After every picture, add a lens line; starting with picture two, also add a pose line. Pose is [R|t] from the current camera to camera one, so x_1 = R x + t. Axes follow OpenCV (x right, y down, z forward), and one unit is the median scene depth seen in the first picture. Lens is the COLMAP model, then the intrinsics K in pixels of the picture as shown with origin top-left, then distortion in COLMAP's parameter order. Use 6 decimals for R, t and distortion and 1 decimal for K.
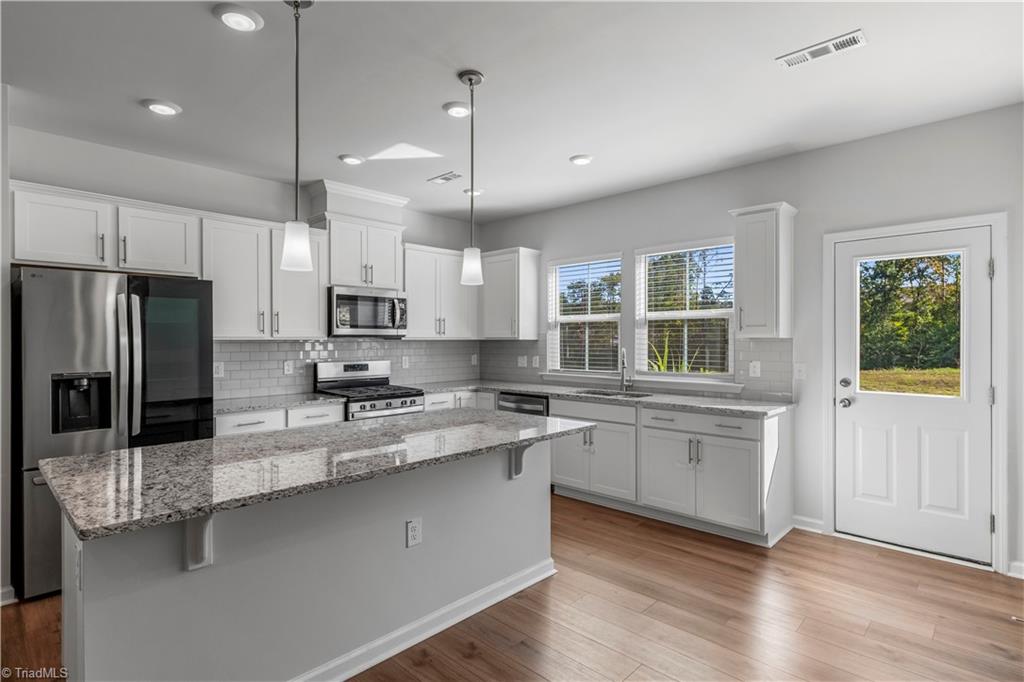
lens RADIAL K [[525.1, 0, 514.4], [0, 525.1, 341.4], [0, 0, 1]] dist [0.000152, 0.000190]
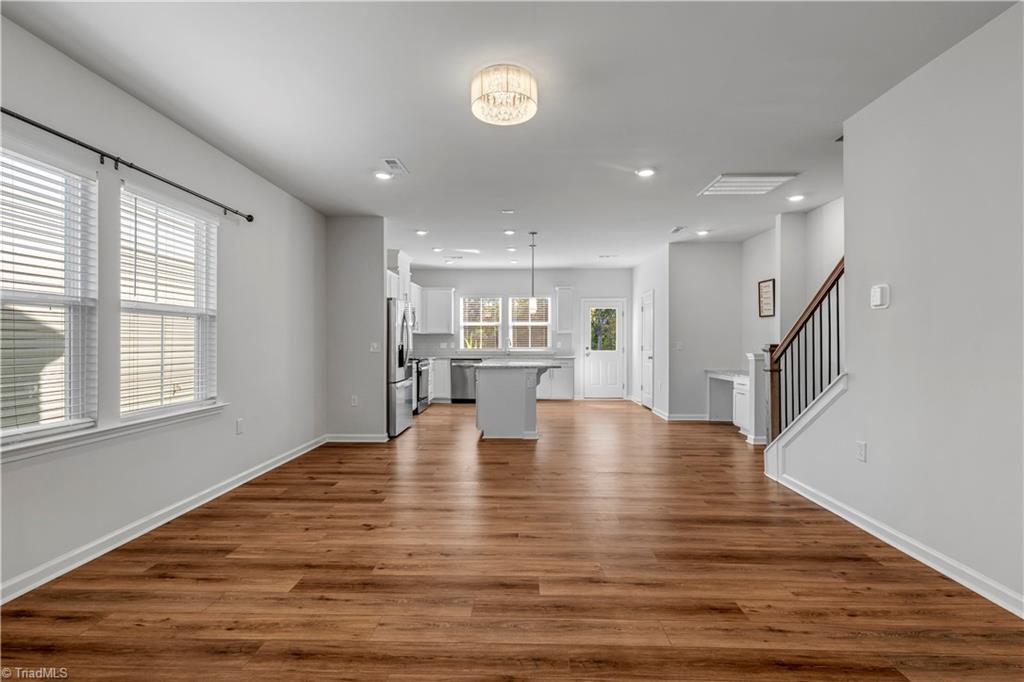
lens RADIAL K [[468.7, 0, 513.6], [0, 468.7, 340.3], [0, 0, 1]] dist [-0.000938, -0.000224]
pose [[0.742271, 0.004214, 0.670087, -1.169970], [0.001945, 0.999962, -0.008443, 0.042890], [-0.670097, 0.007570, 0.742235, -0.563592]]
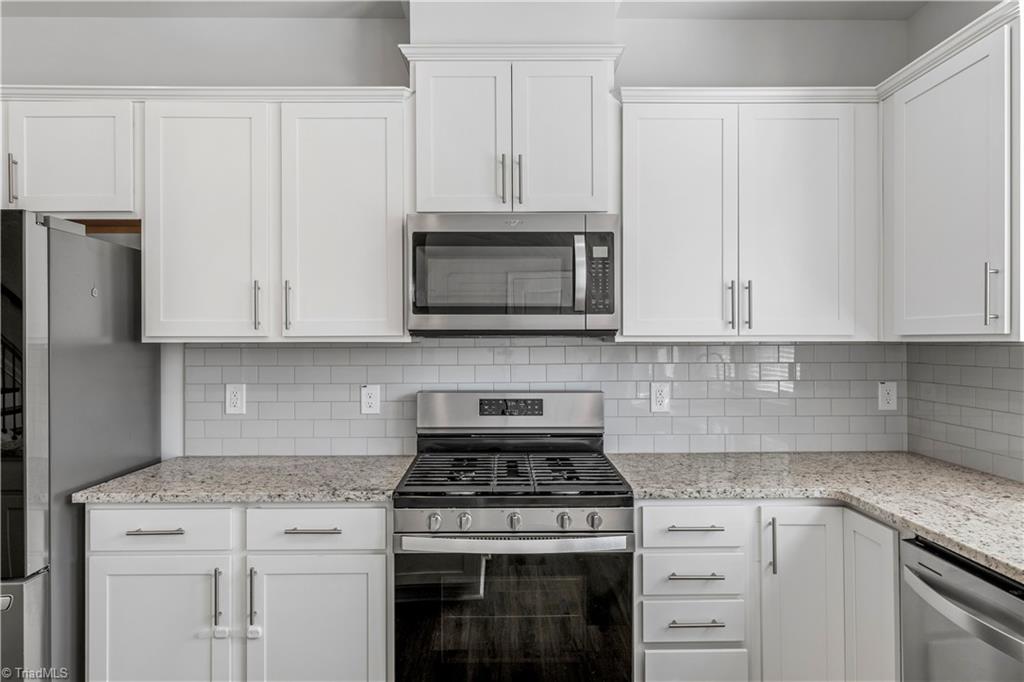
lens RADIAL K [[621.1, 0, 510.3], [0, 621.1, 340.1], [0, 0, 1]] dist [0.000663, -0.000734]
pose [[0.697516, -0.001531, -0.716568, 0.064202], [-0.002104, 0.999989, -0.004184, -0.002516], [0.716566, 0.004426, 0.697505, 0.680937]]
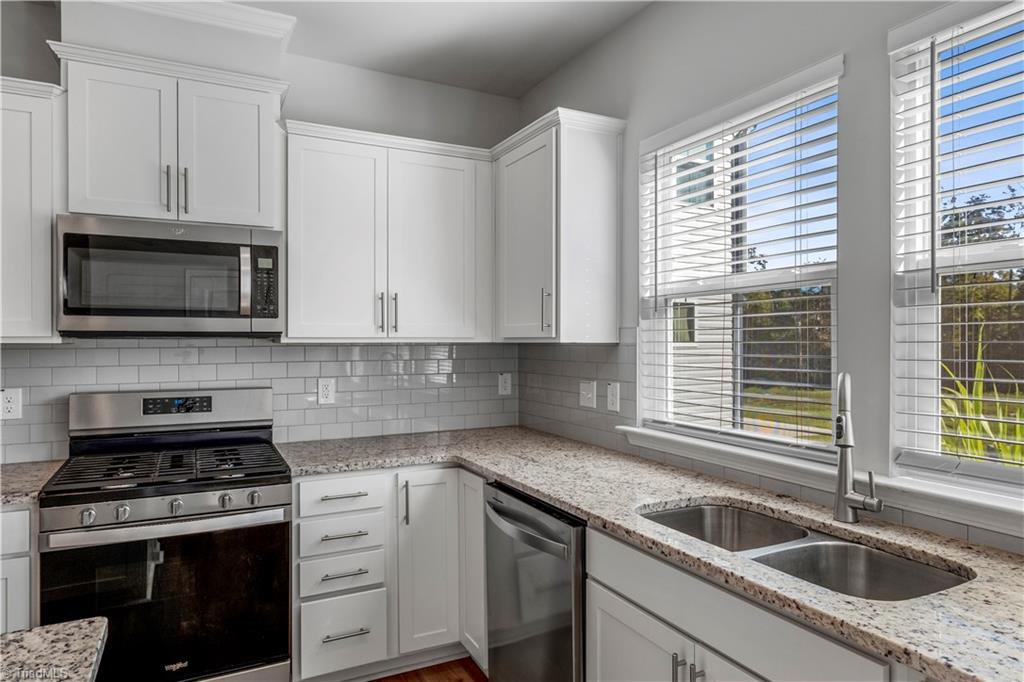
lens RADIAL K [[621.1, 0, 510.3], [0, 621.1, 340.1], [0, 0, 1]] dist [0.000663, -0.000734]
pose [[0.943369, -0.000523, -0.331744, 0.149774], [-0.001561, 0.999981, -0.006015, -0.002723], [0.331741, 0.006192, 0.943350, 0.625319]]
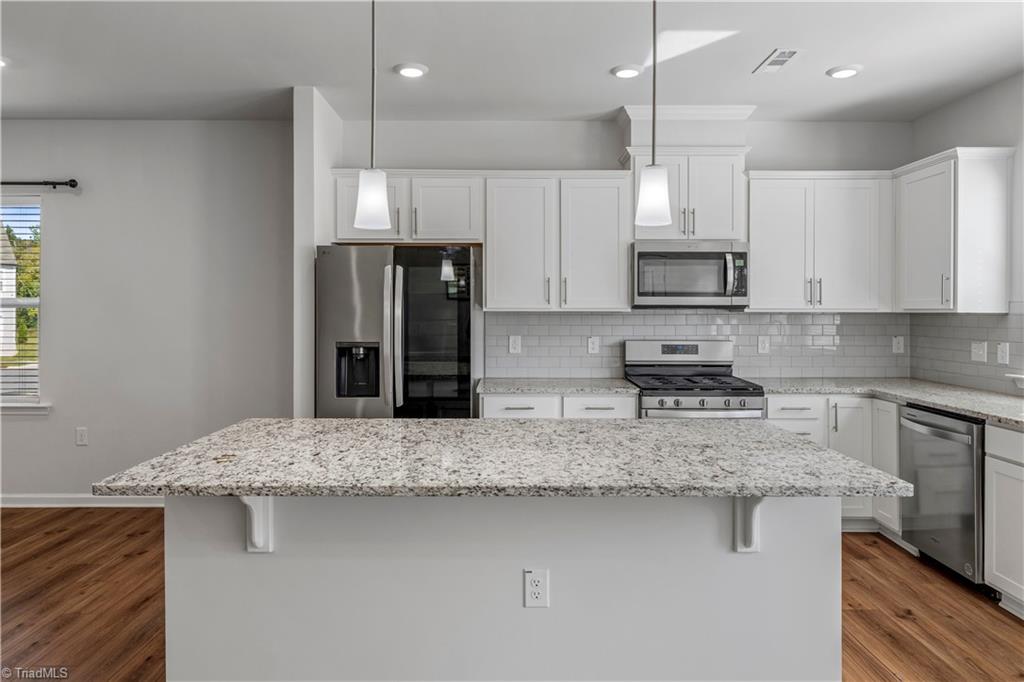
lens RADIAL K [[657.2, 0, 508.5], [0, 657.2, 311.9], [0, 0, 1]] dist [-0.001931, -0.000293]
pose [[0.690559, 0.004097, -0.723264, 0.214069], [-0.005921, 0.999982, 0.000012, -0.001322], [0.723252, 0.004274, 0.690571, 0.193000]]
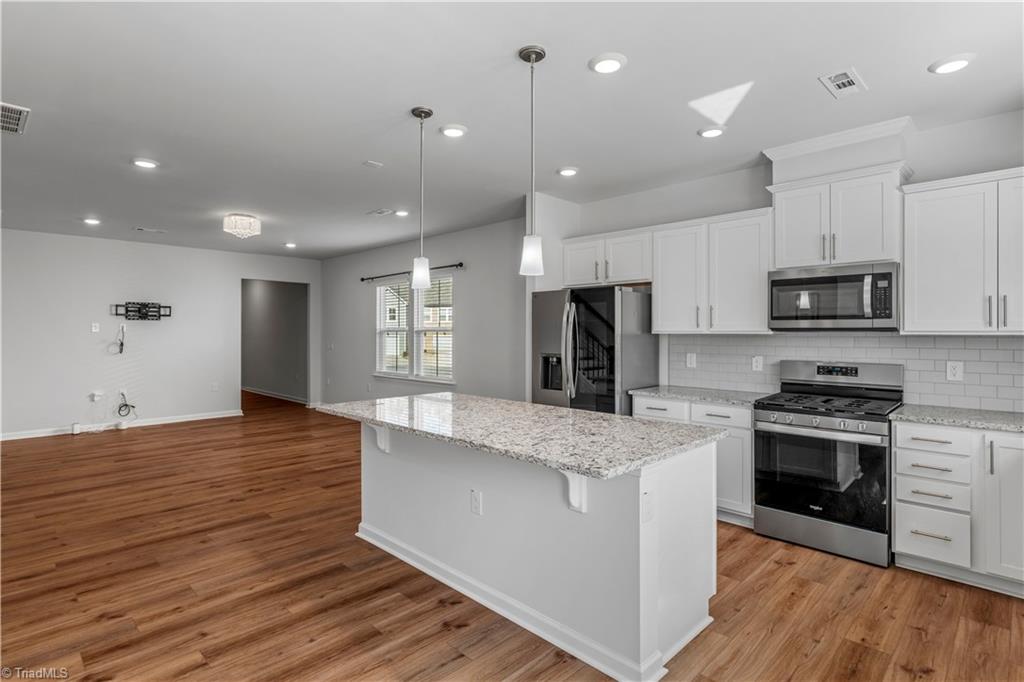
lens RADIAL K [[520.2, 0, 509.0], [0, 520.2, 333.1], [0, 0, 1]] dist [-0.000070, -0.000129]
pose [[-0.026937, 0.003208, -0.999632, 0.490552], [-0.004909, 0.999982, 0.003341, -0.005084], [0.999625, 0.004997, -0.026921, 0.573500]]
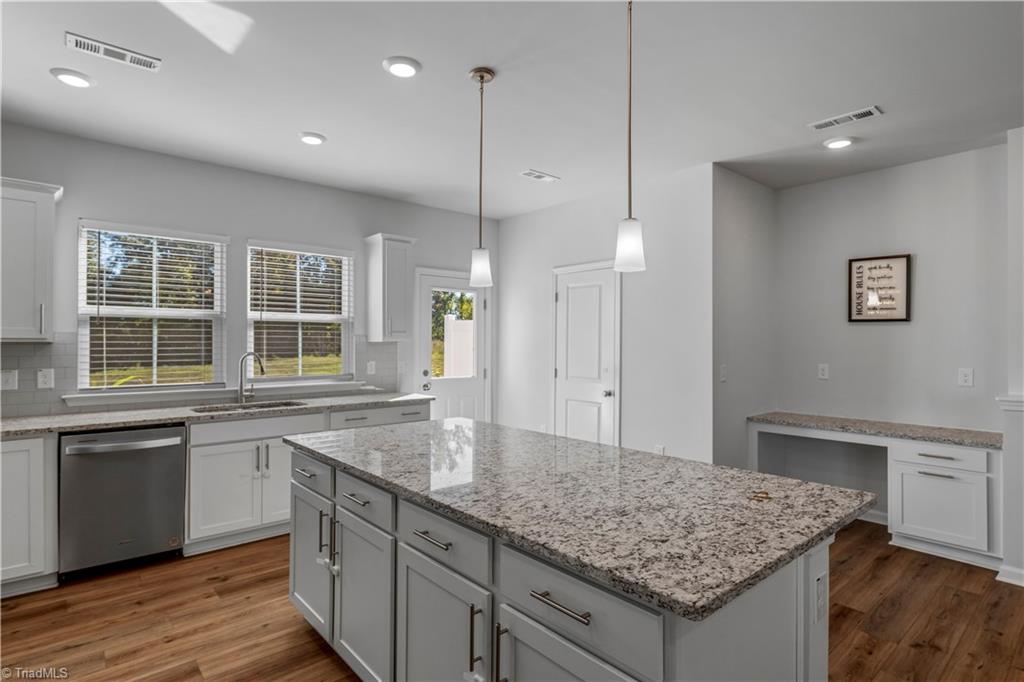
lens RADIAL K [[525.1, 0, 514.4], [0, 525.1, 341.4], [0, 0, 1]] dist [0.000152, 0.000190]
pose [[0.088751, 0.004361, 0.996044, -0.609900], [0.000536, 0.999990, -0.004426, -0.001125], [-0.996054, 0.000926, 0.088748, 0.495671]]
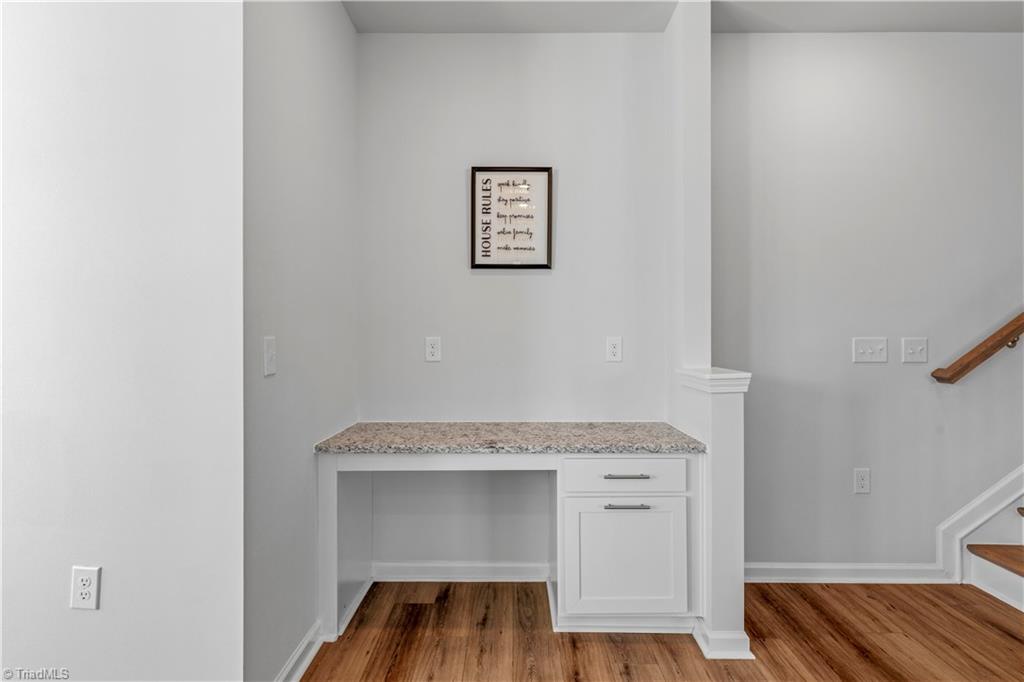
lens RADIAL K [[520.2, 0, 509.0], [0, 520.2, 333.1], [0, 0, 1]] dist [-0.000070, -0.000129]
pose [[-0.677401, 0.008100, 0.735570, -0.089463], [0.006697, 0.999966, -0.004844, 0.035372], [-0.735584, 0.001645, -0.677432, 0.349502]]
